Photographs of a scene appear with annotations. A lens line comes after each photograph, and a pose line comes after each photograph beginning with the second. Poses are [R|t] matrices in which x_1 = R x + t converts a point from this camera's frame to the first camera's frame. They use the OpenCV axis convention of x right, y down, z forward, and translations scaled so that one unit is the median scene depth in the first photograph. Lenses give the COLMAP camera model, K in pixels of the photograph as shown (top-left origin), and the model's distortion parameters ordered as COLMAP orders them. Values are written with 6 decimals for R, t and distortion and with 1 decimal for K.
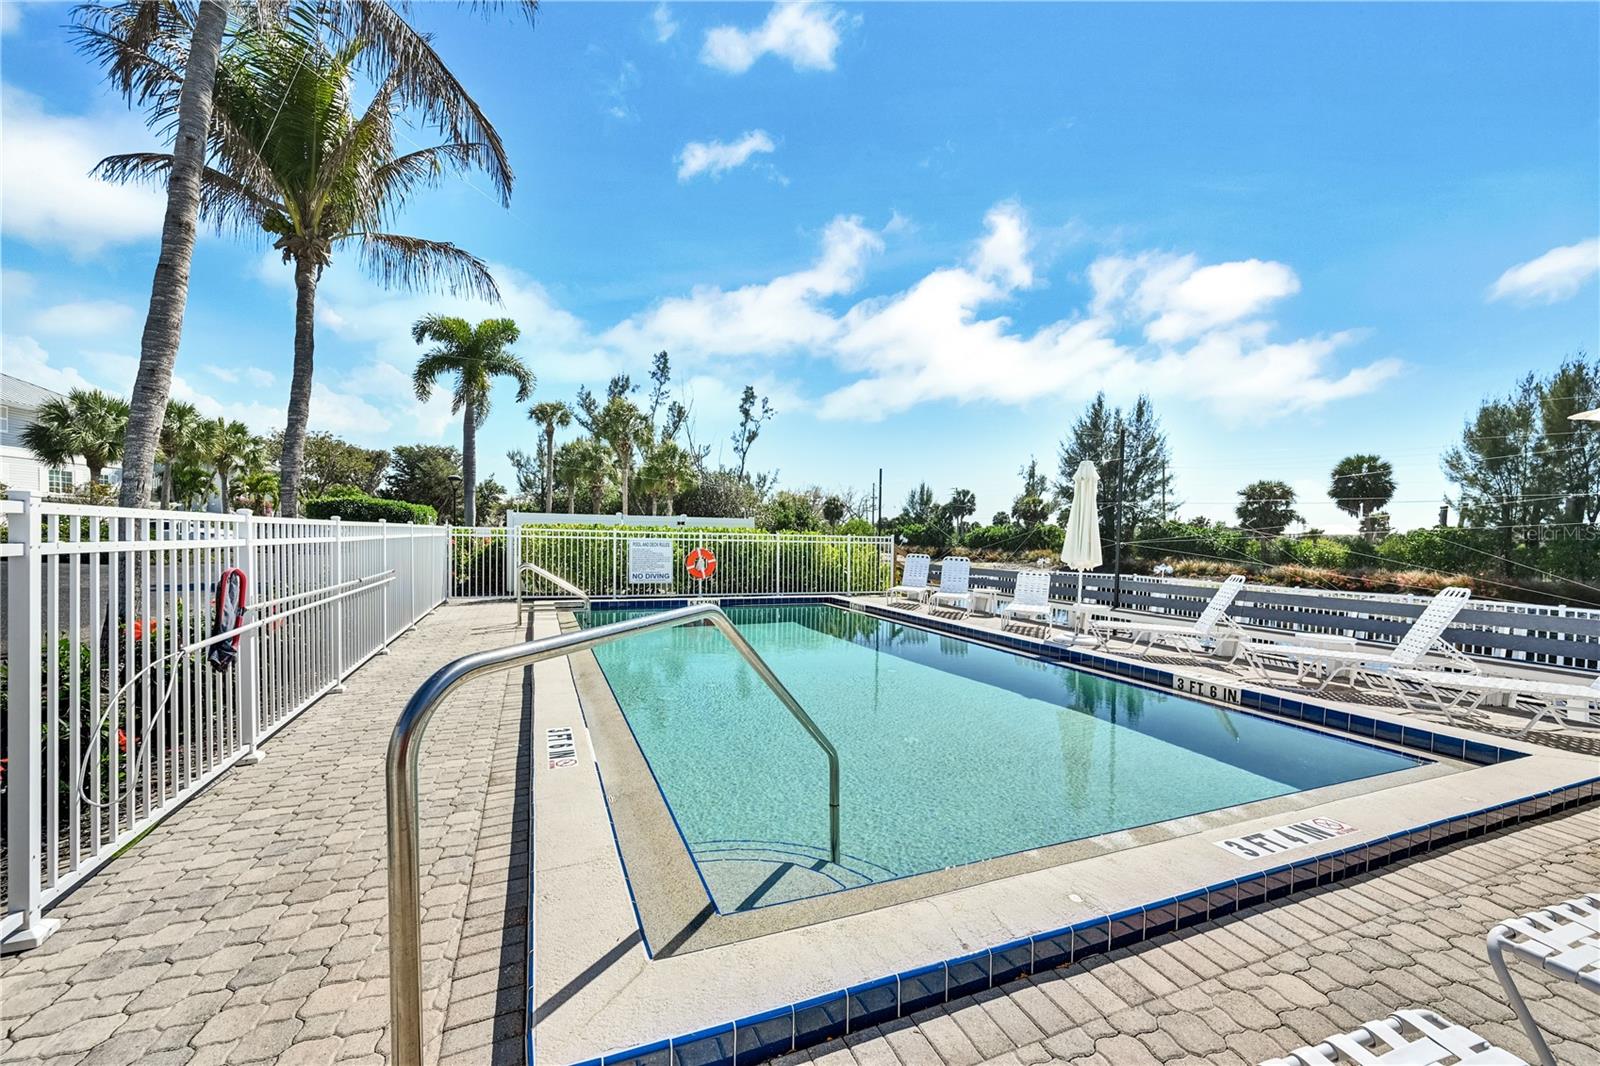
lens RADIAL K [[646.0, 0, 808.6], [0, 646.0, 547.5], [0, 0, 1]] dist [0.003840, 0.000361]
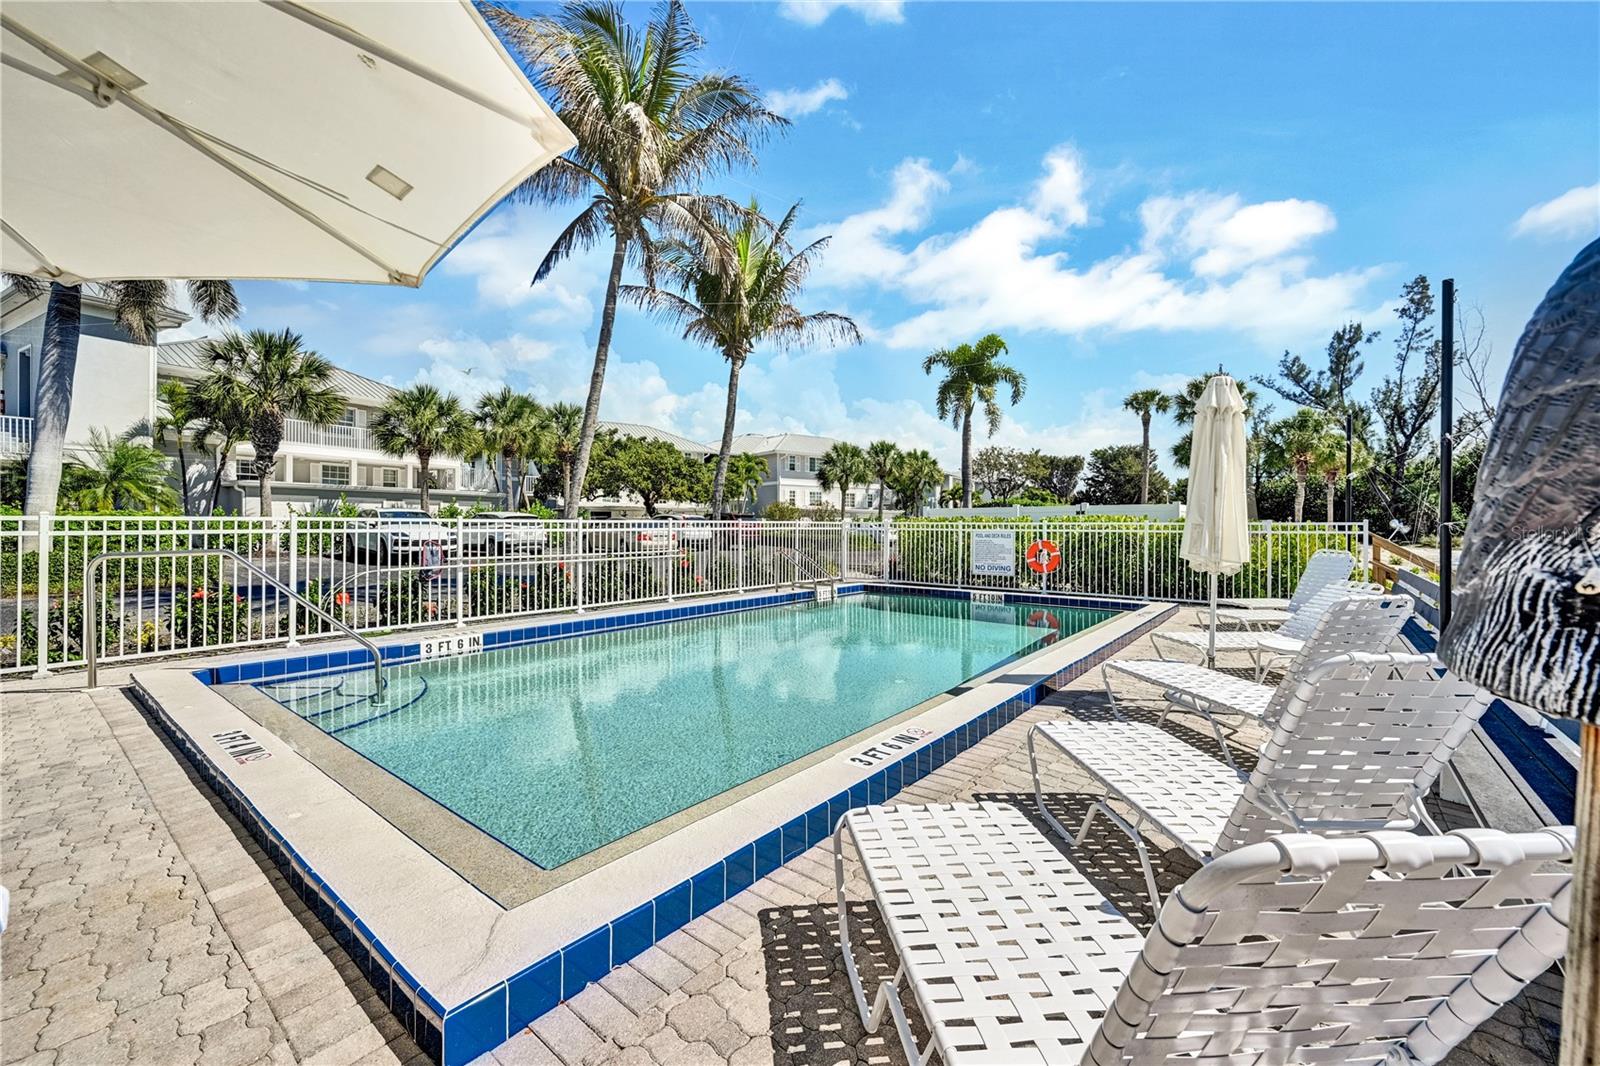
lens RADIAL K [[646.0, 0, 802.5], [0, 646.0, 529.8], [0, 0, 1]] dist [0.003840, 0.000361]
pose [[0.487333, -0.012405, -0.873128, 0.076257], [-0.007047, 0.999811, -0.018138, 0.000969], [0.873188, 0.014992, 0.487153, 0.042275]]
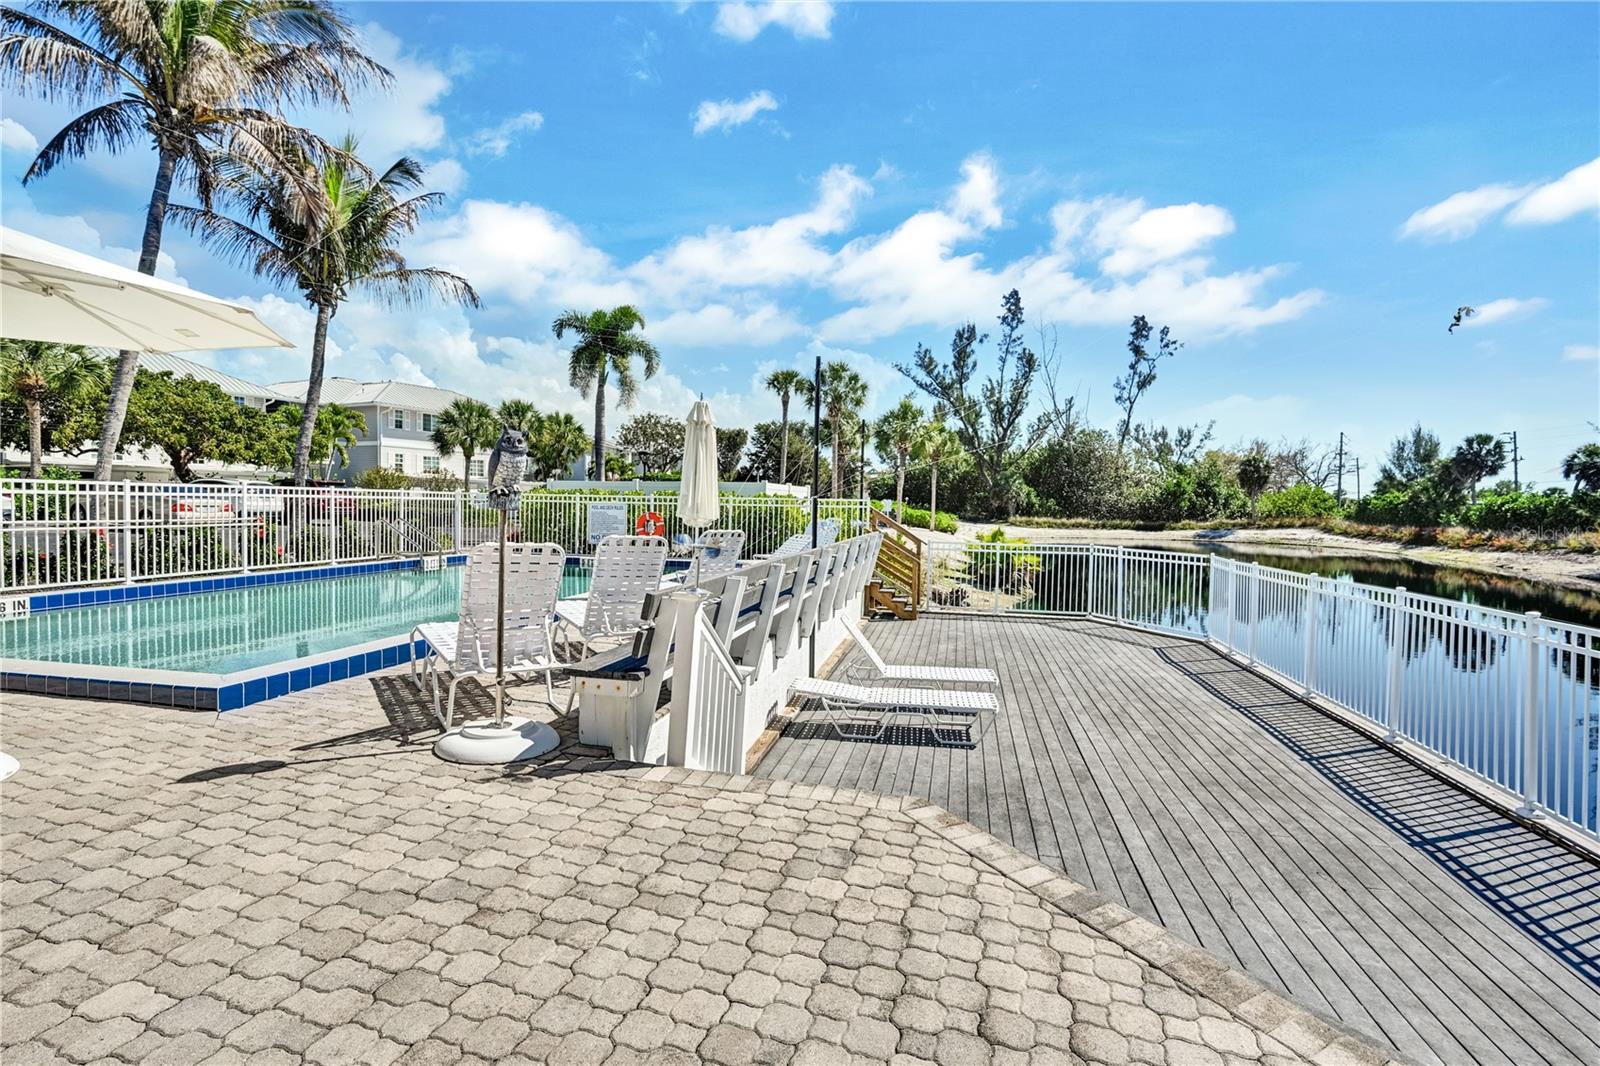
lens RADIAL K [[766.6, 0, 800.0], [0, 766.6, 533.2], [0, 0, 1]] dist [0.000835, -0.000960]
pose [[0.826632, 0.015490, -0.562530, 0.115783], [-0.010578, 0.999872, 0.011988, 0.003025], [0.562644, -0.003959, 0.826690, 0.022177]]
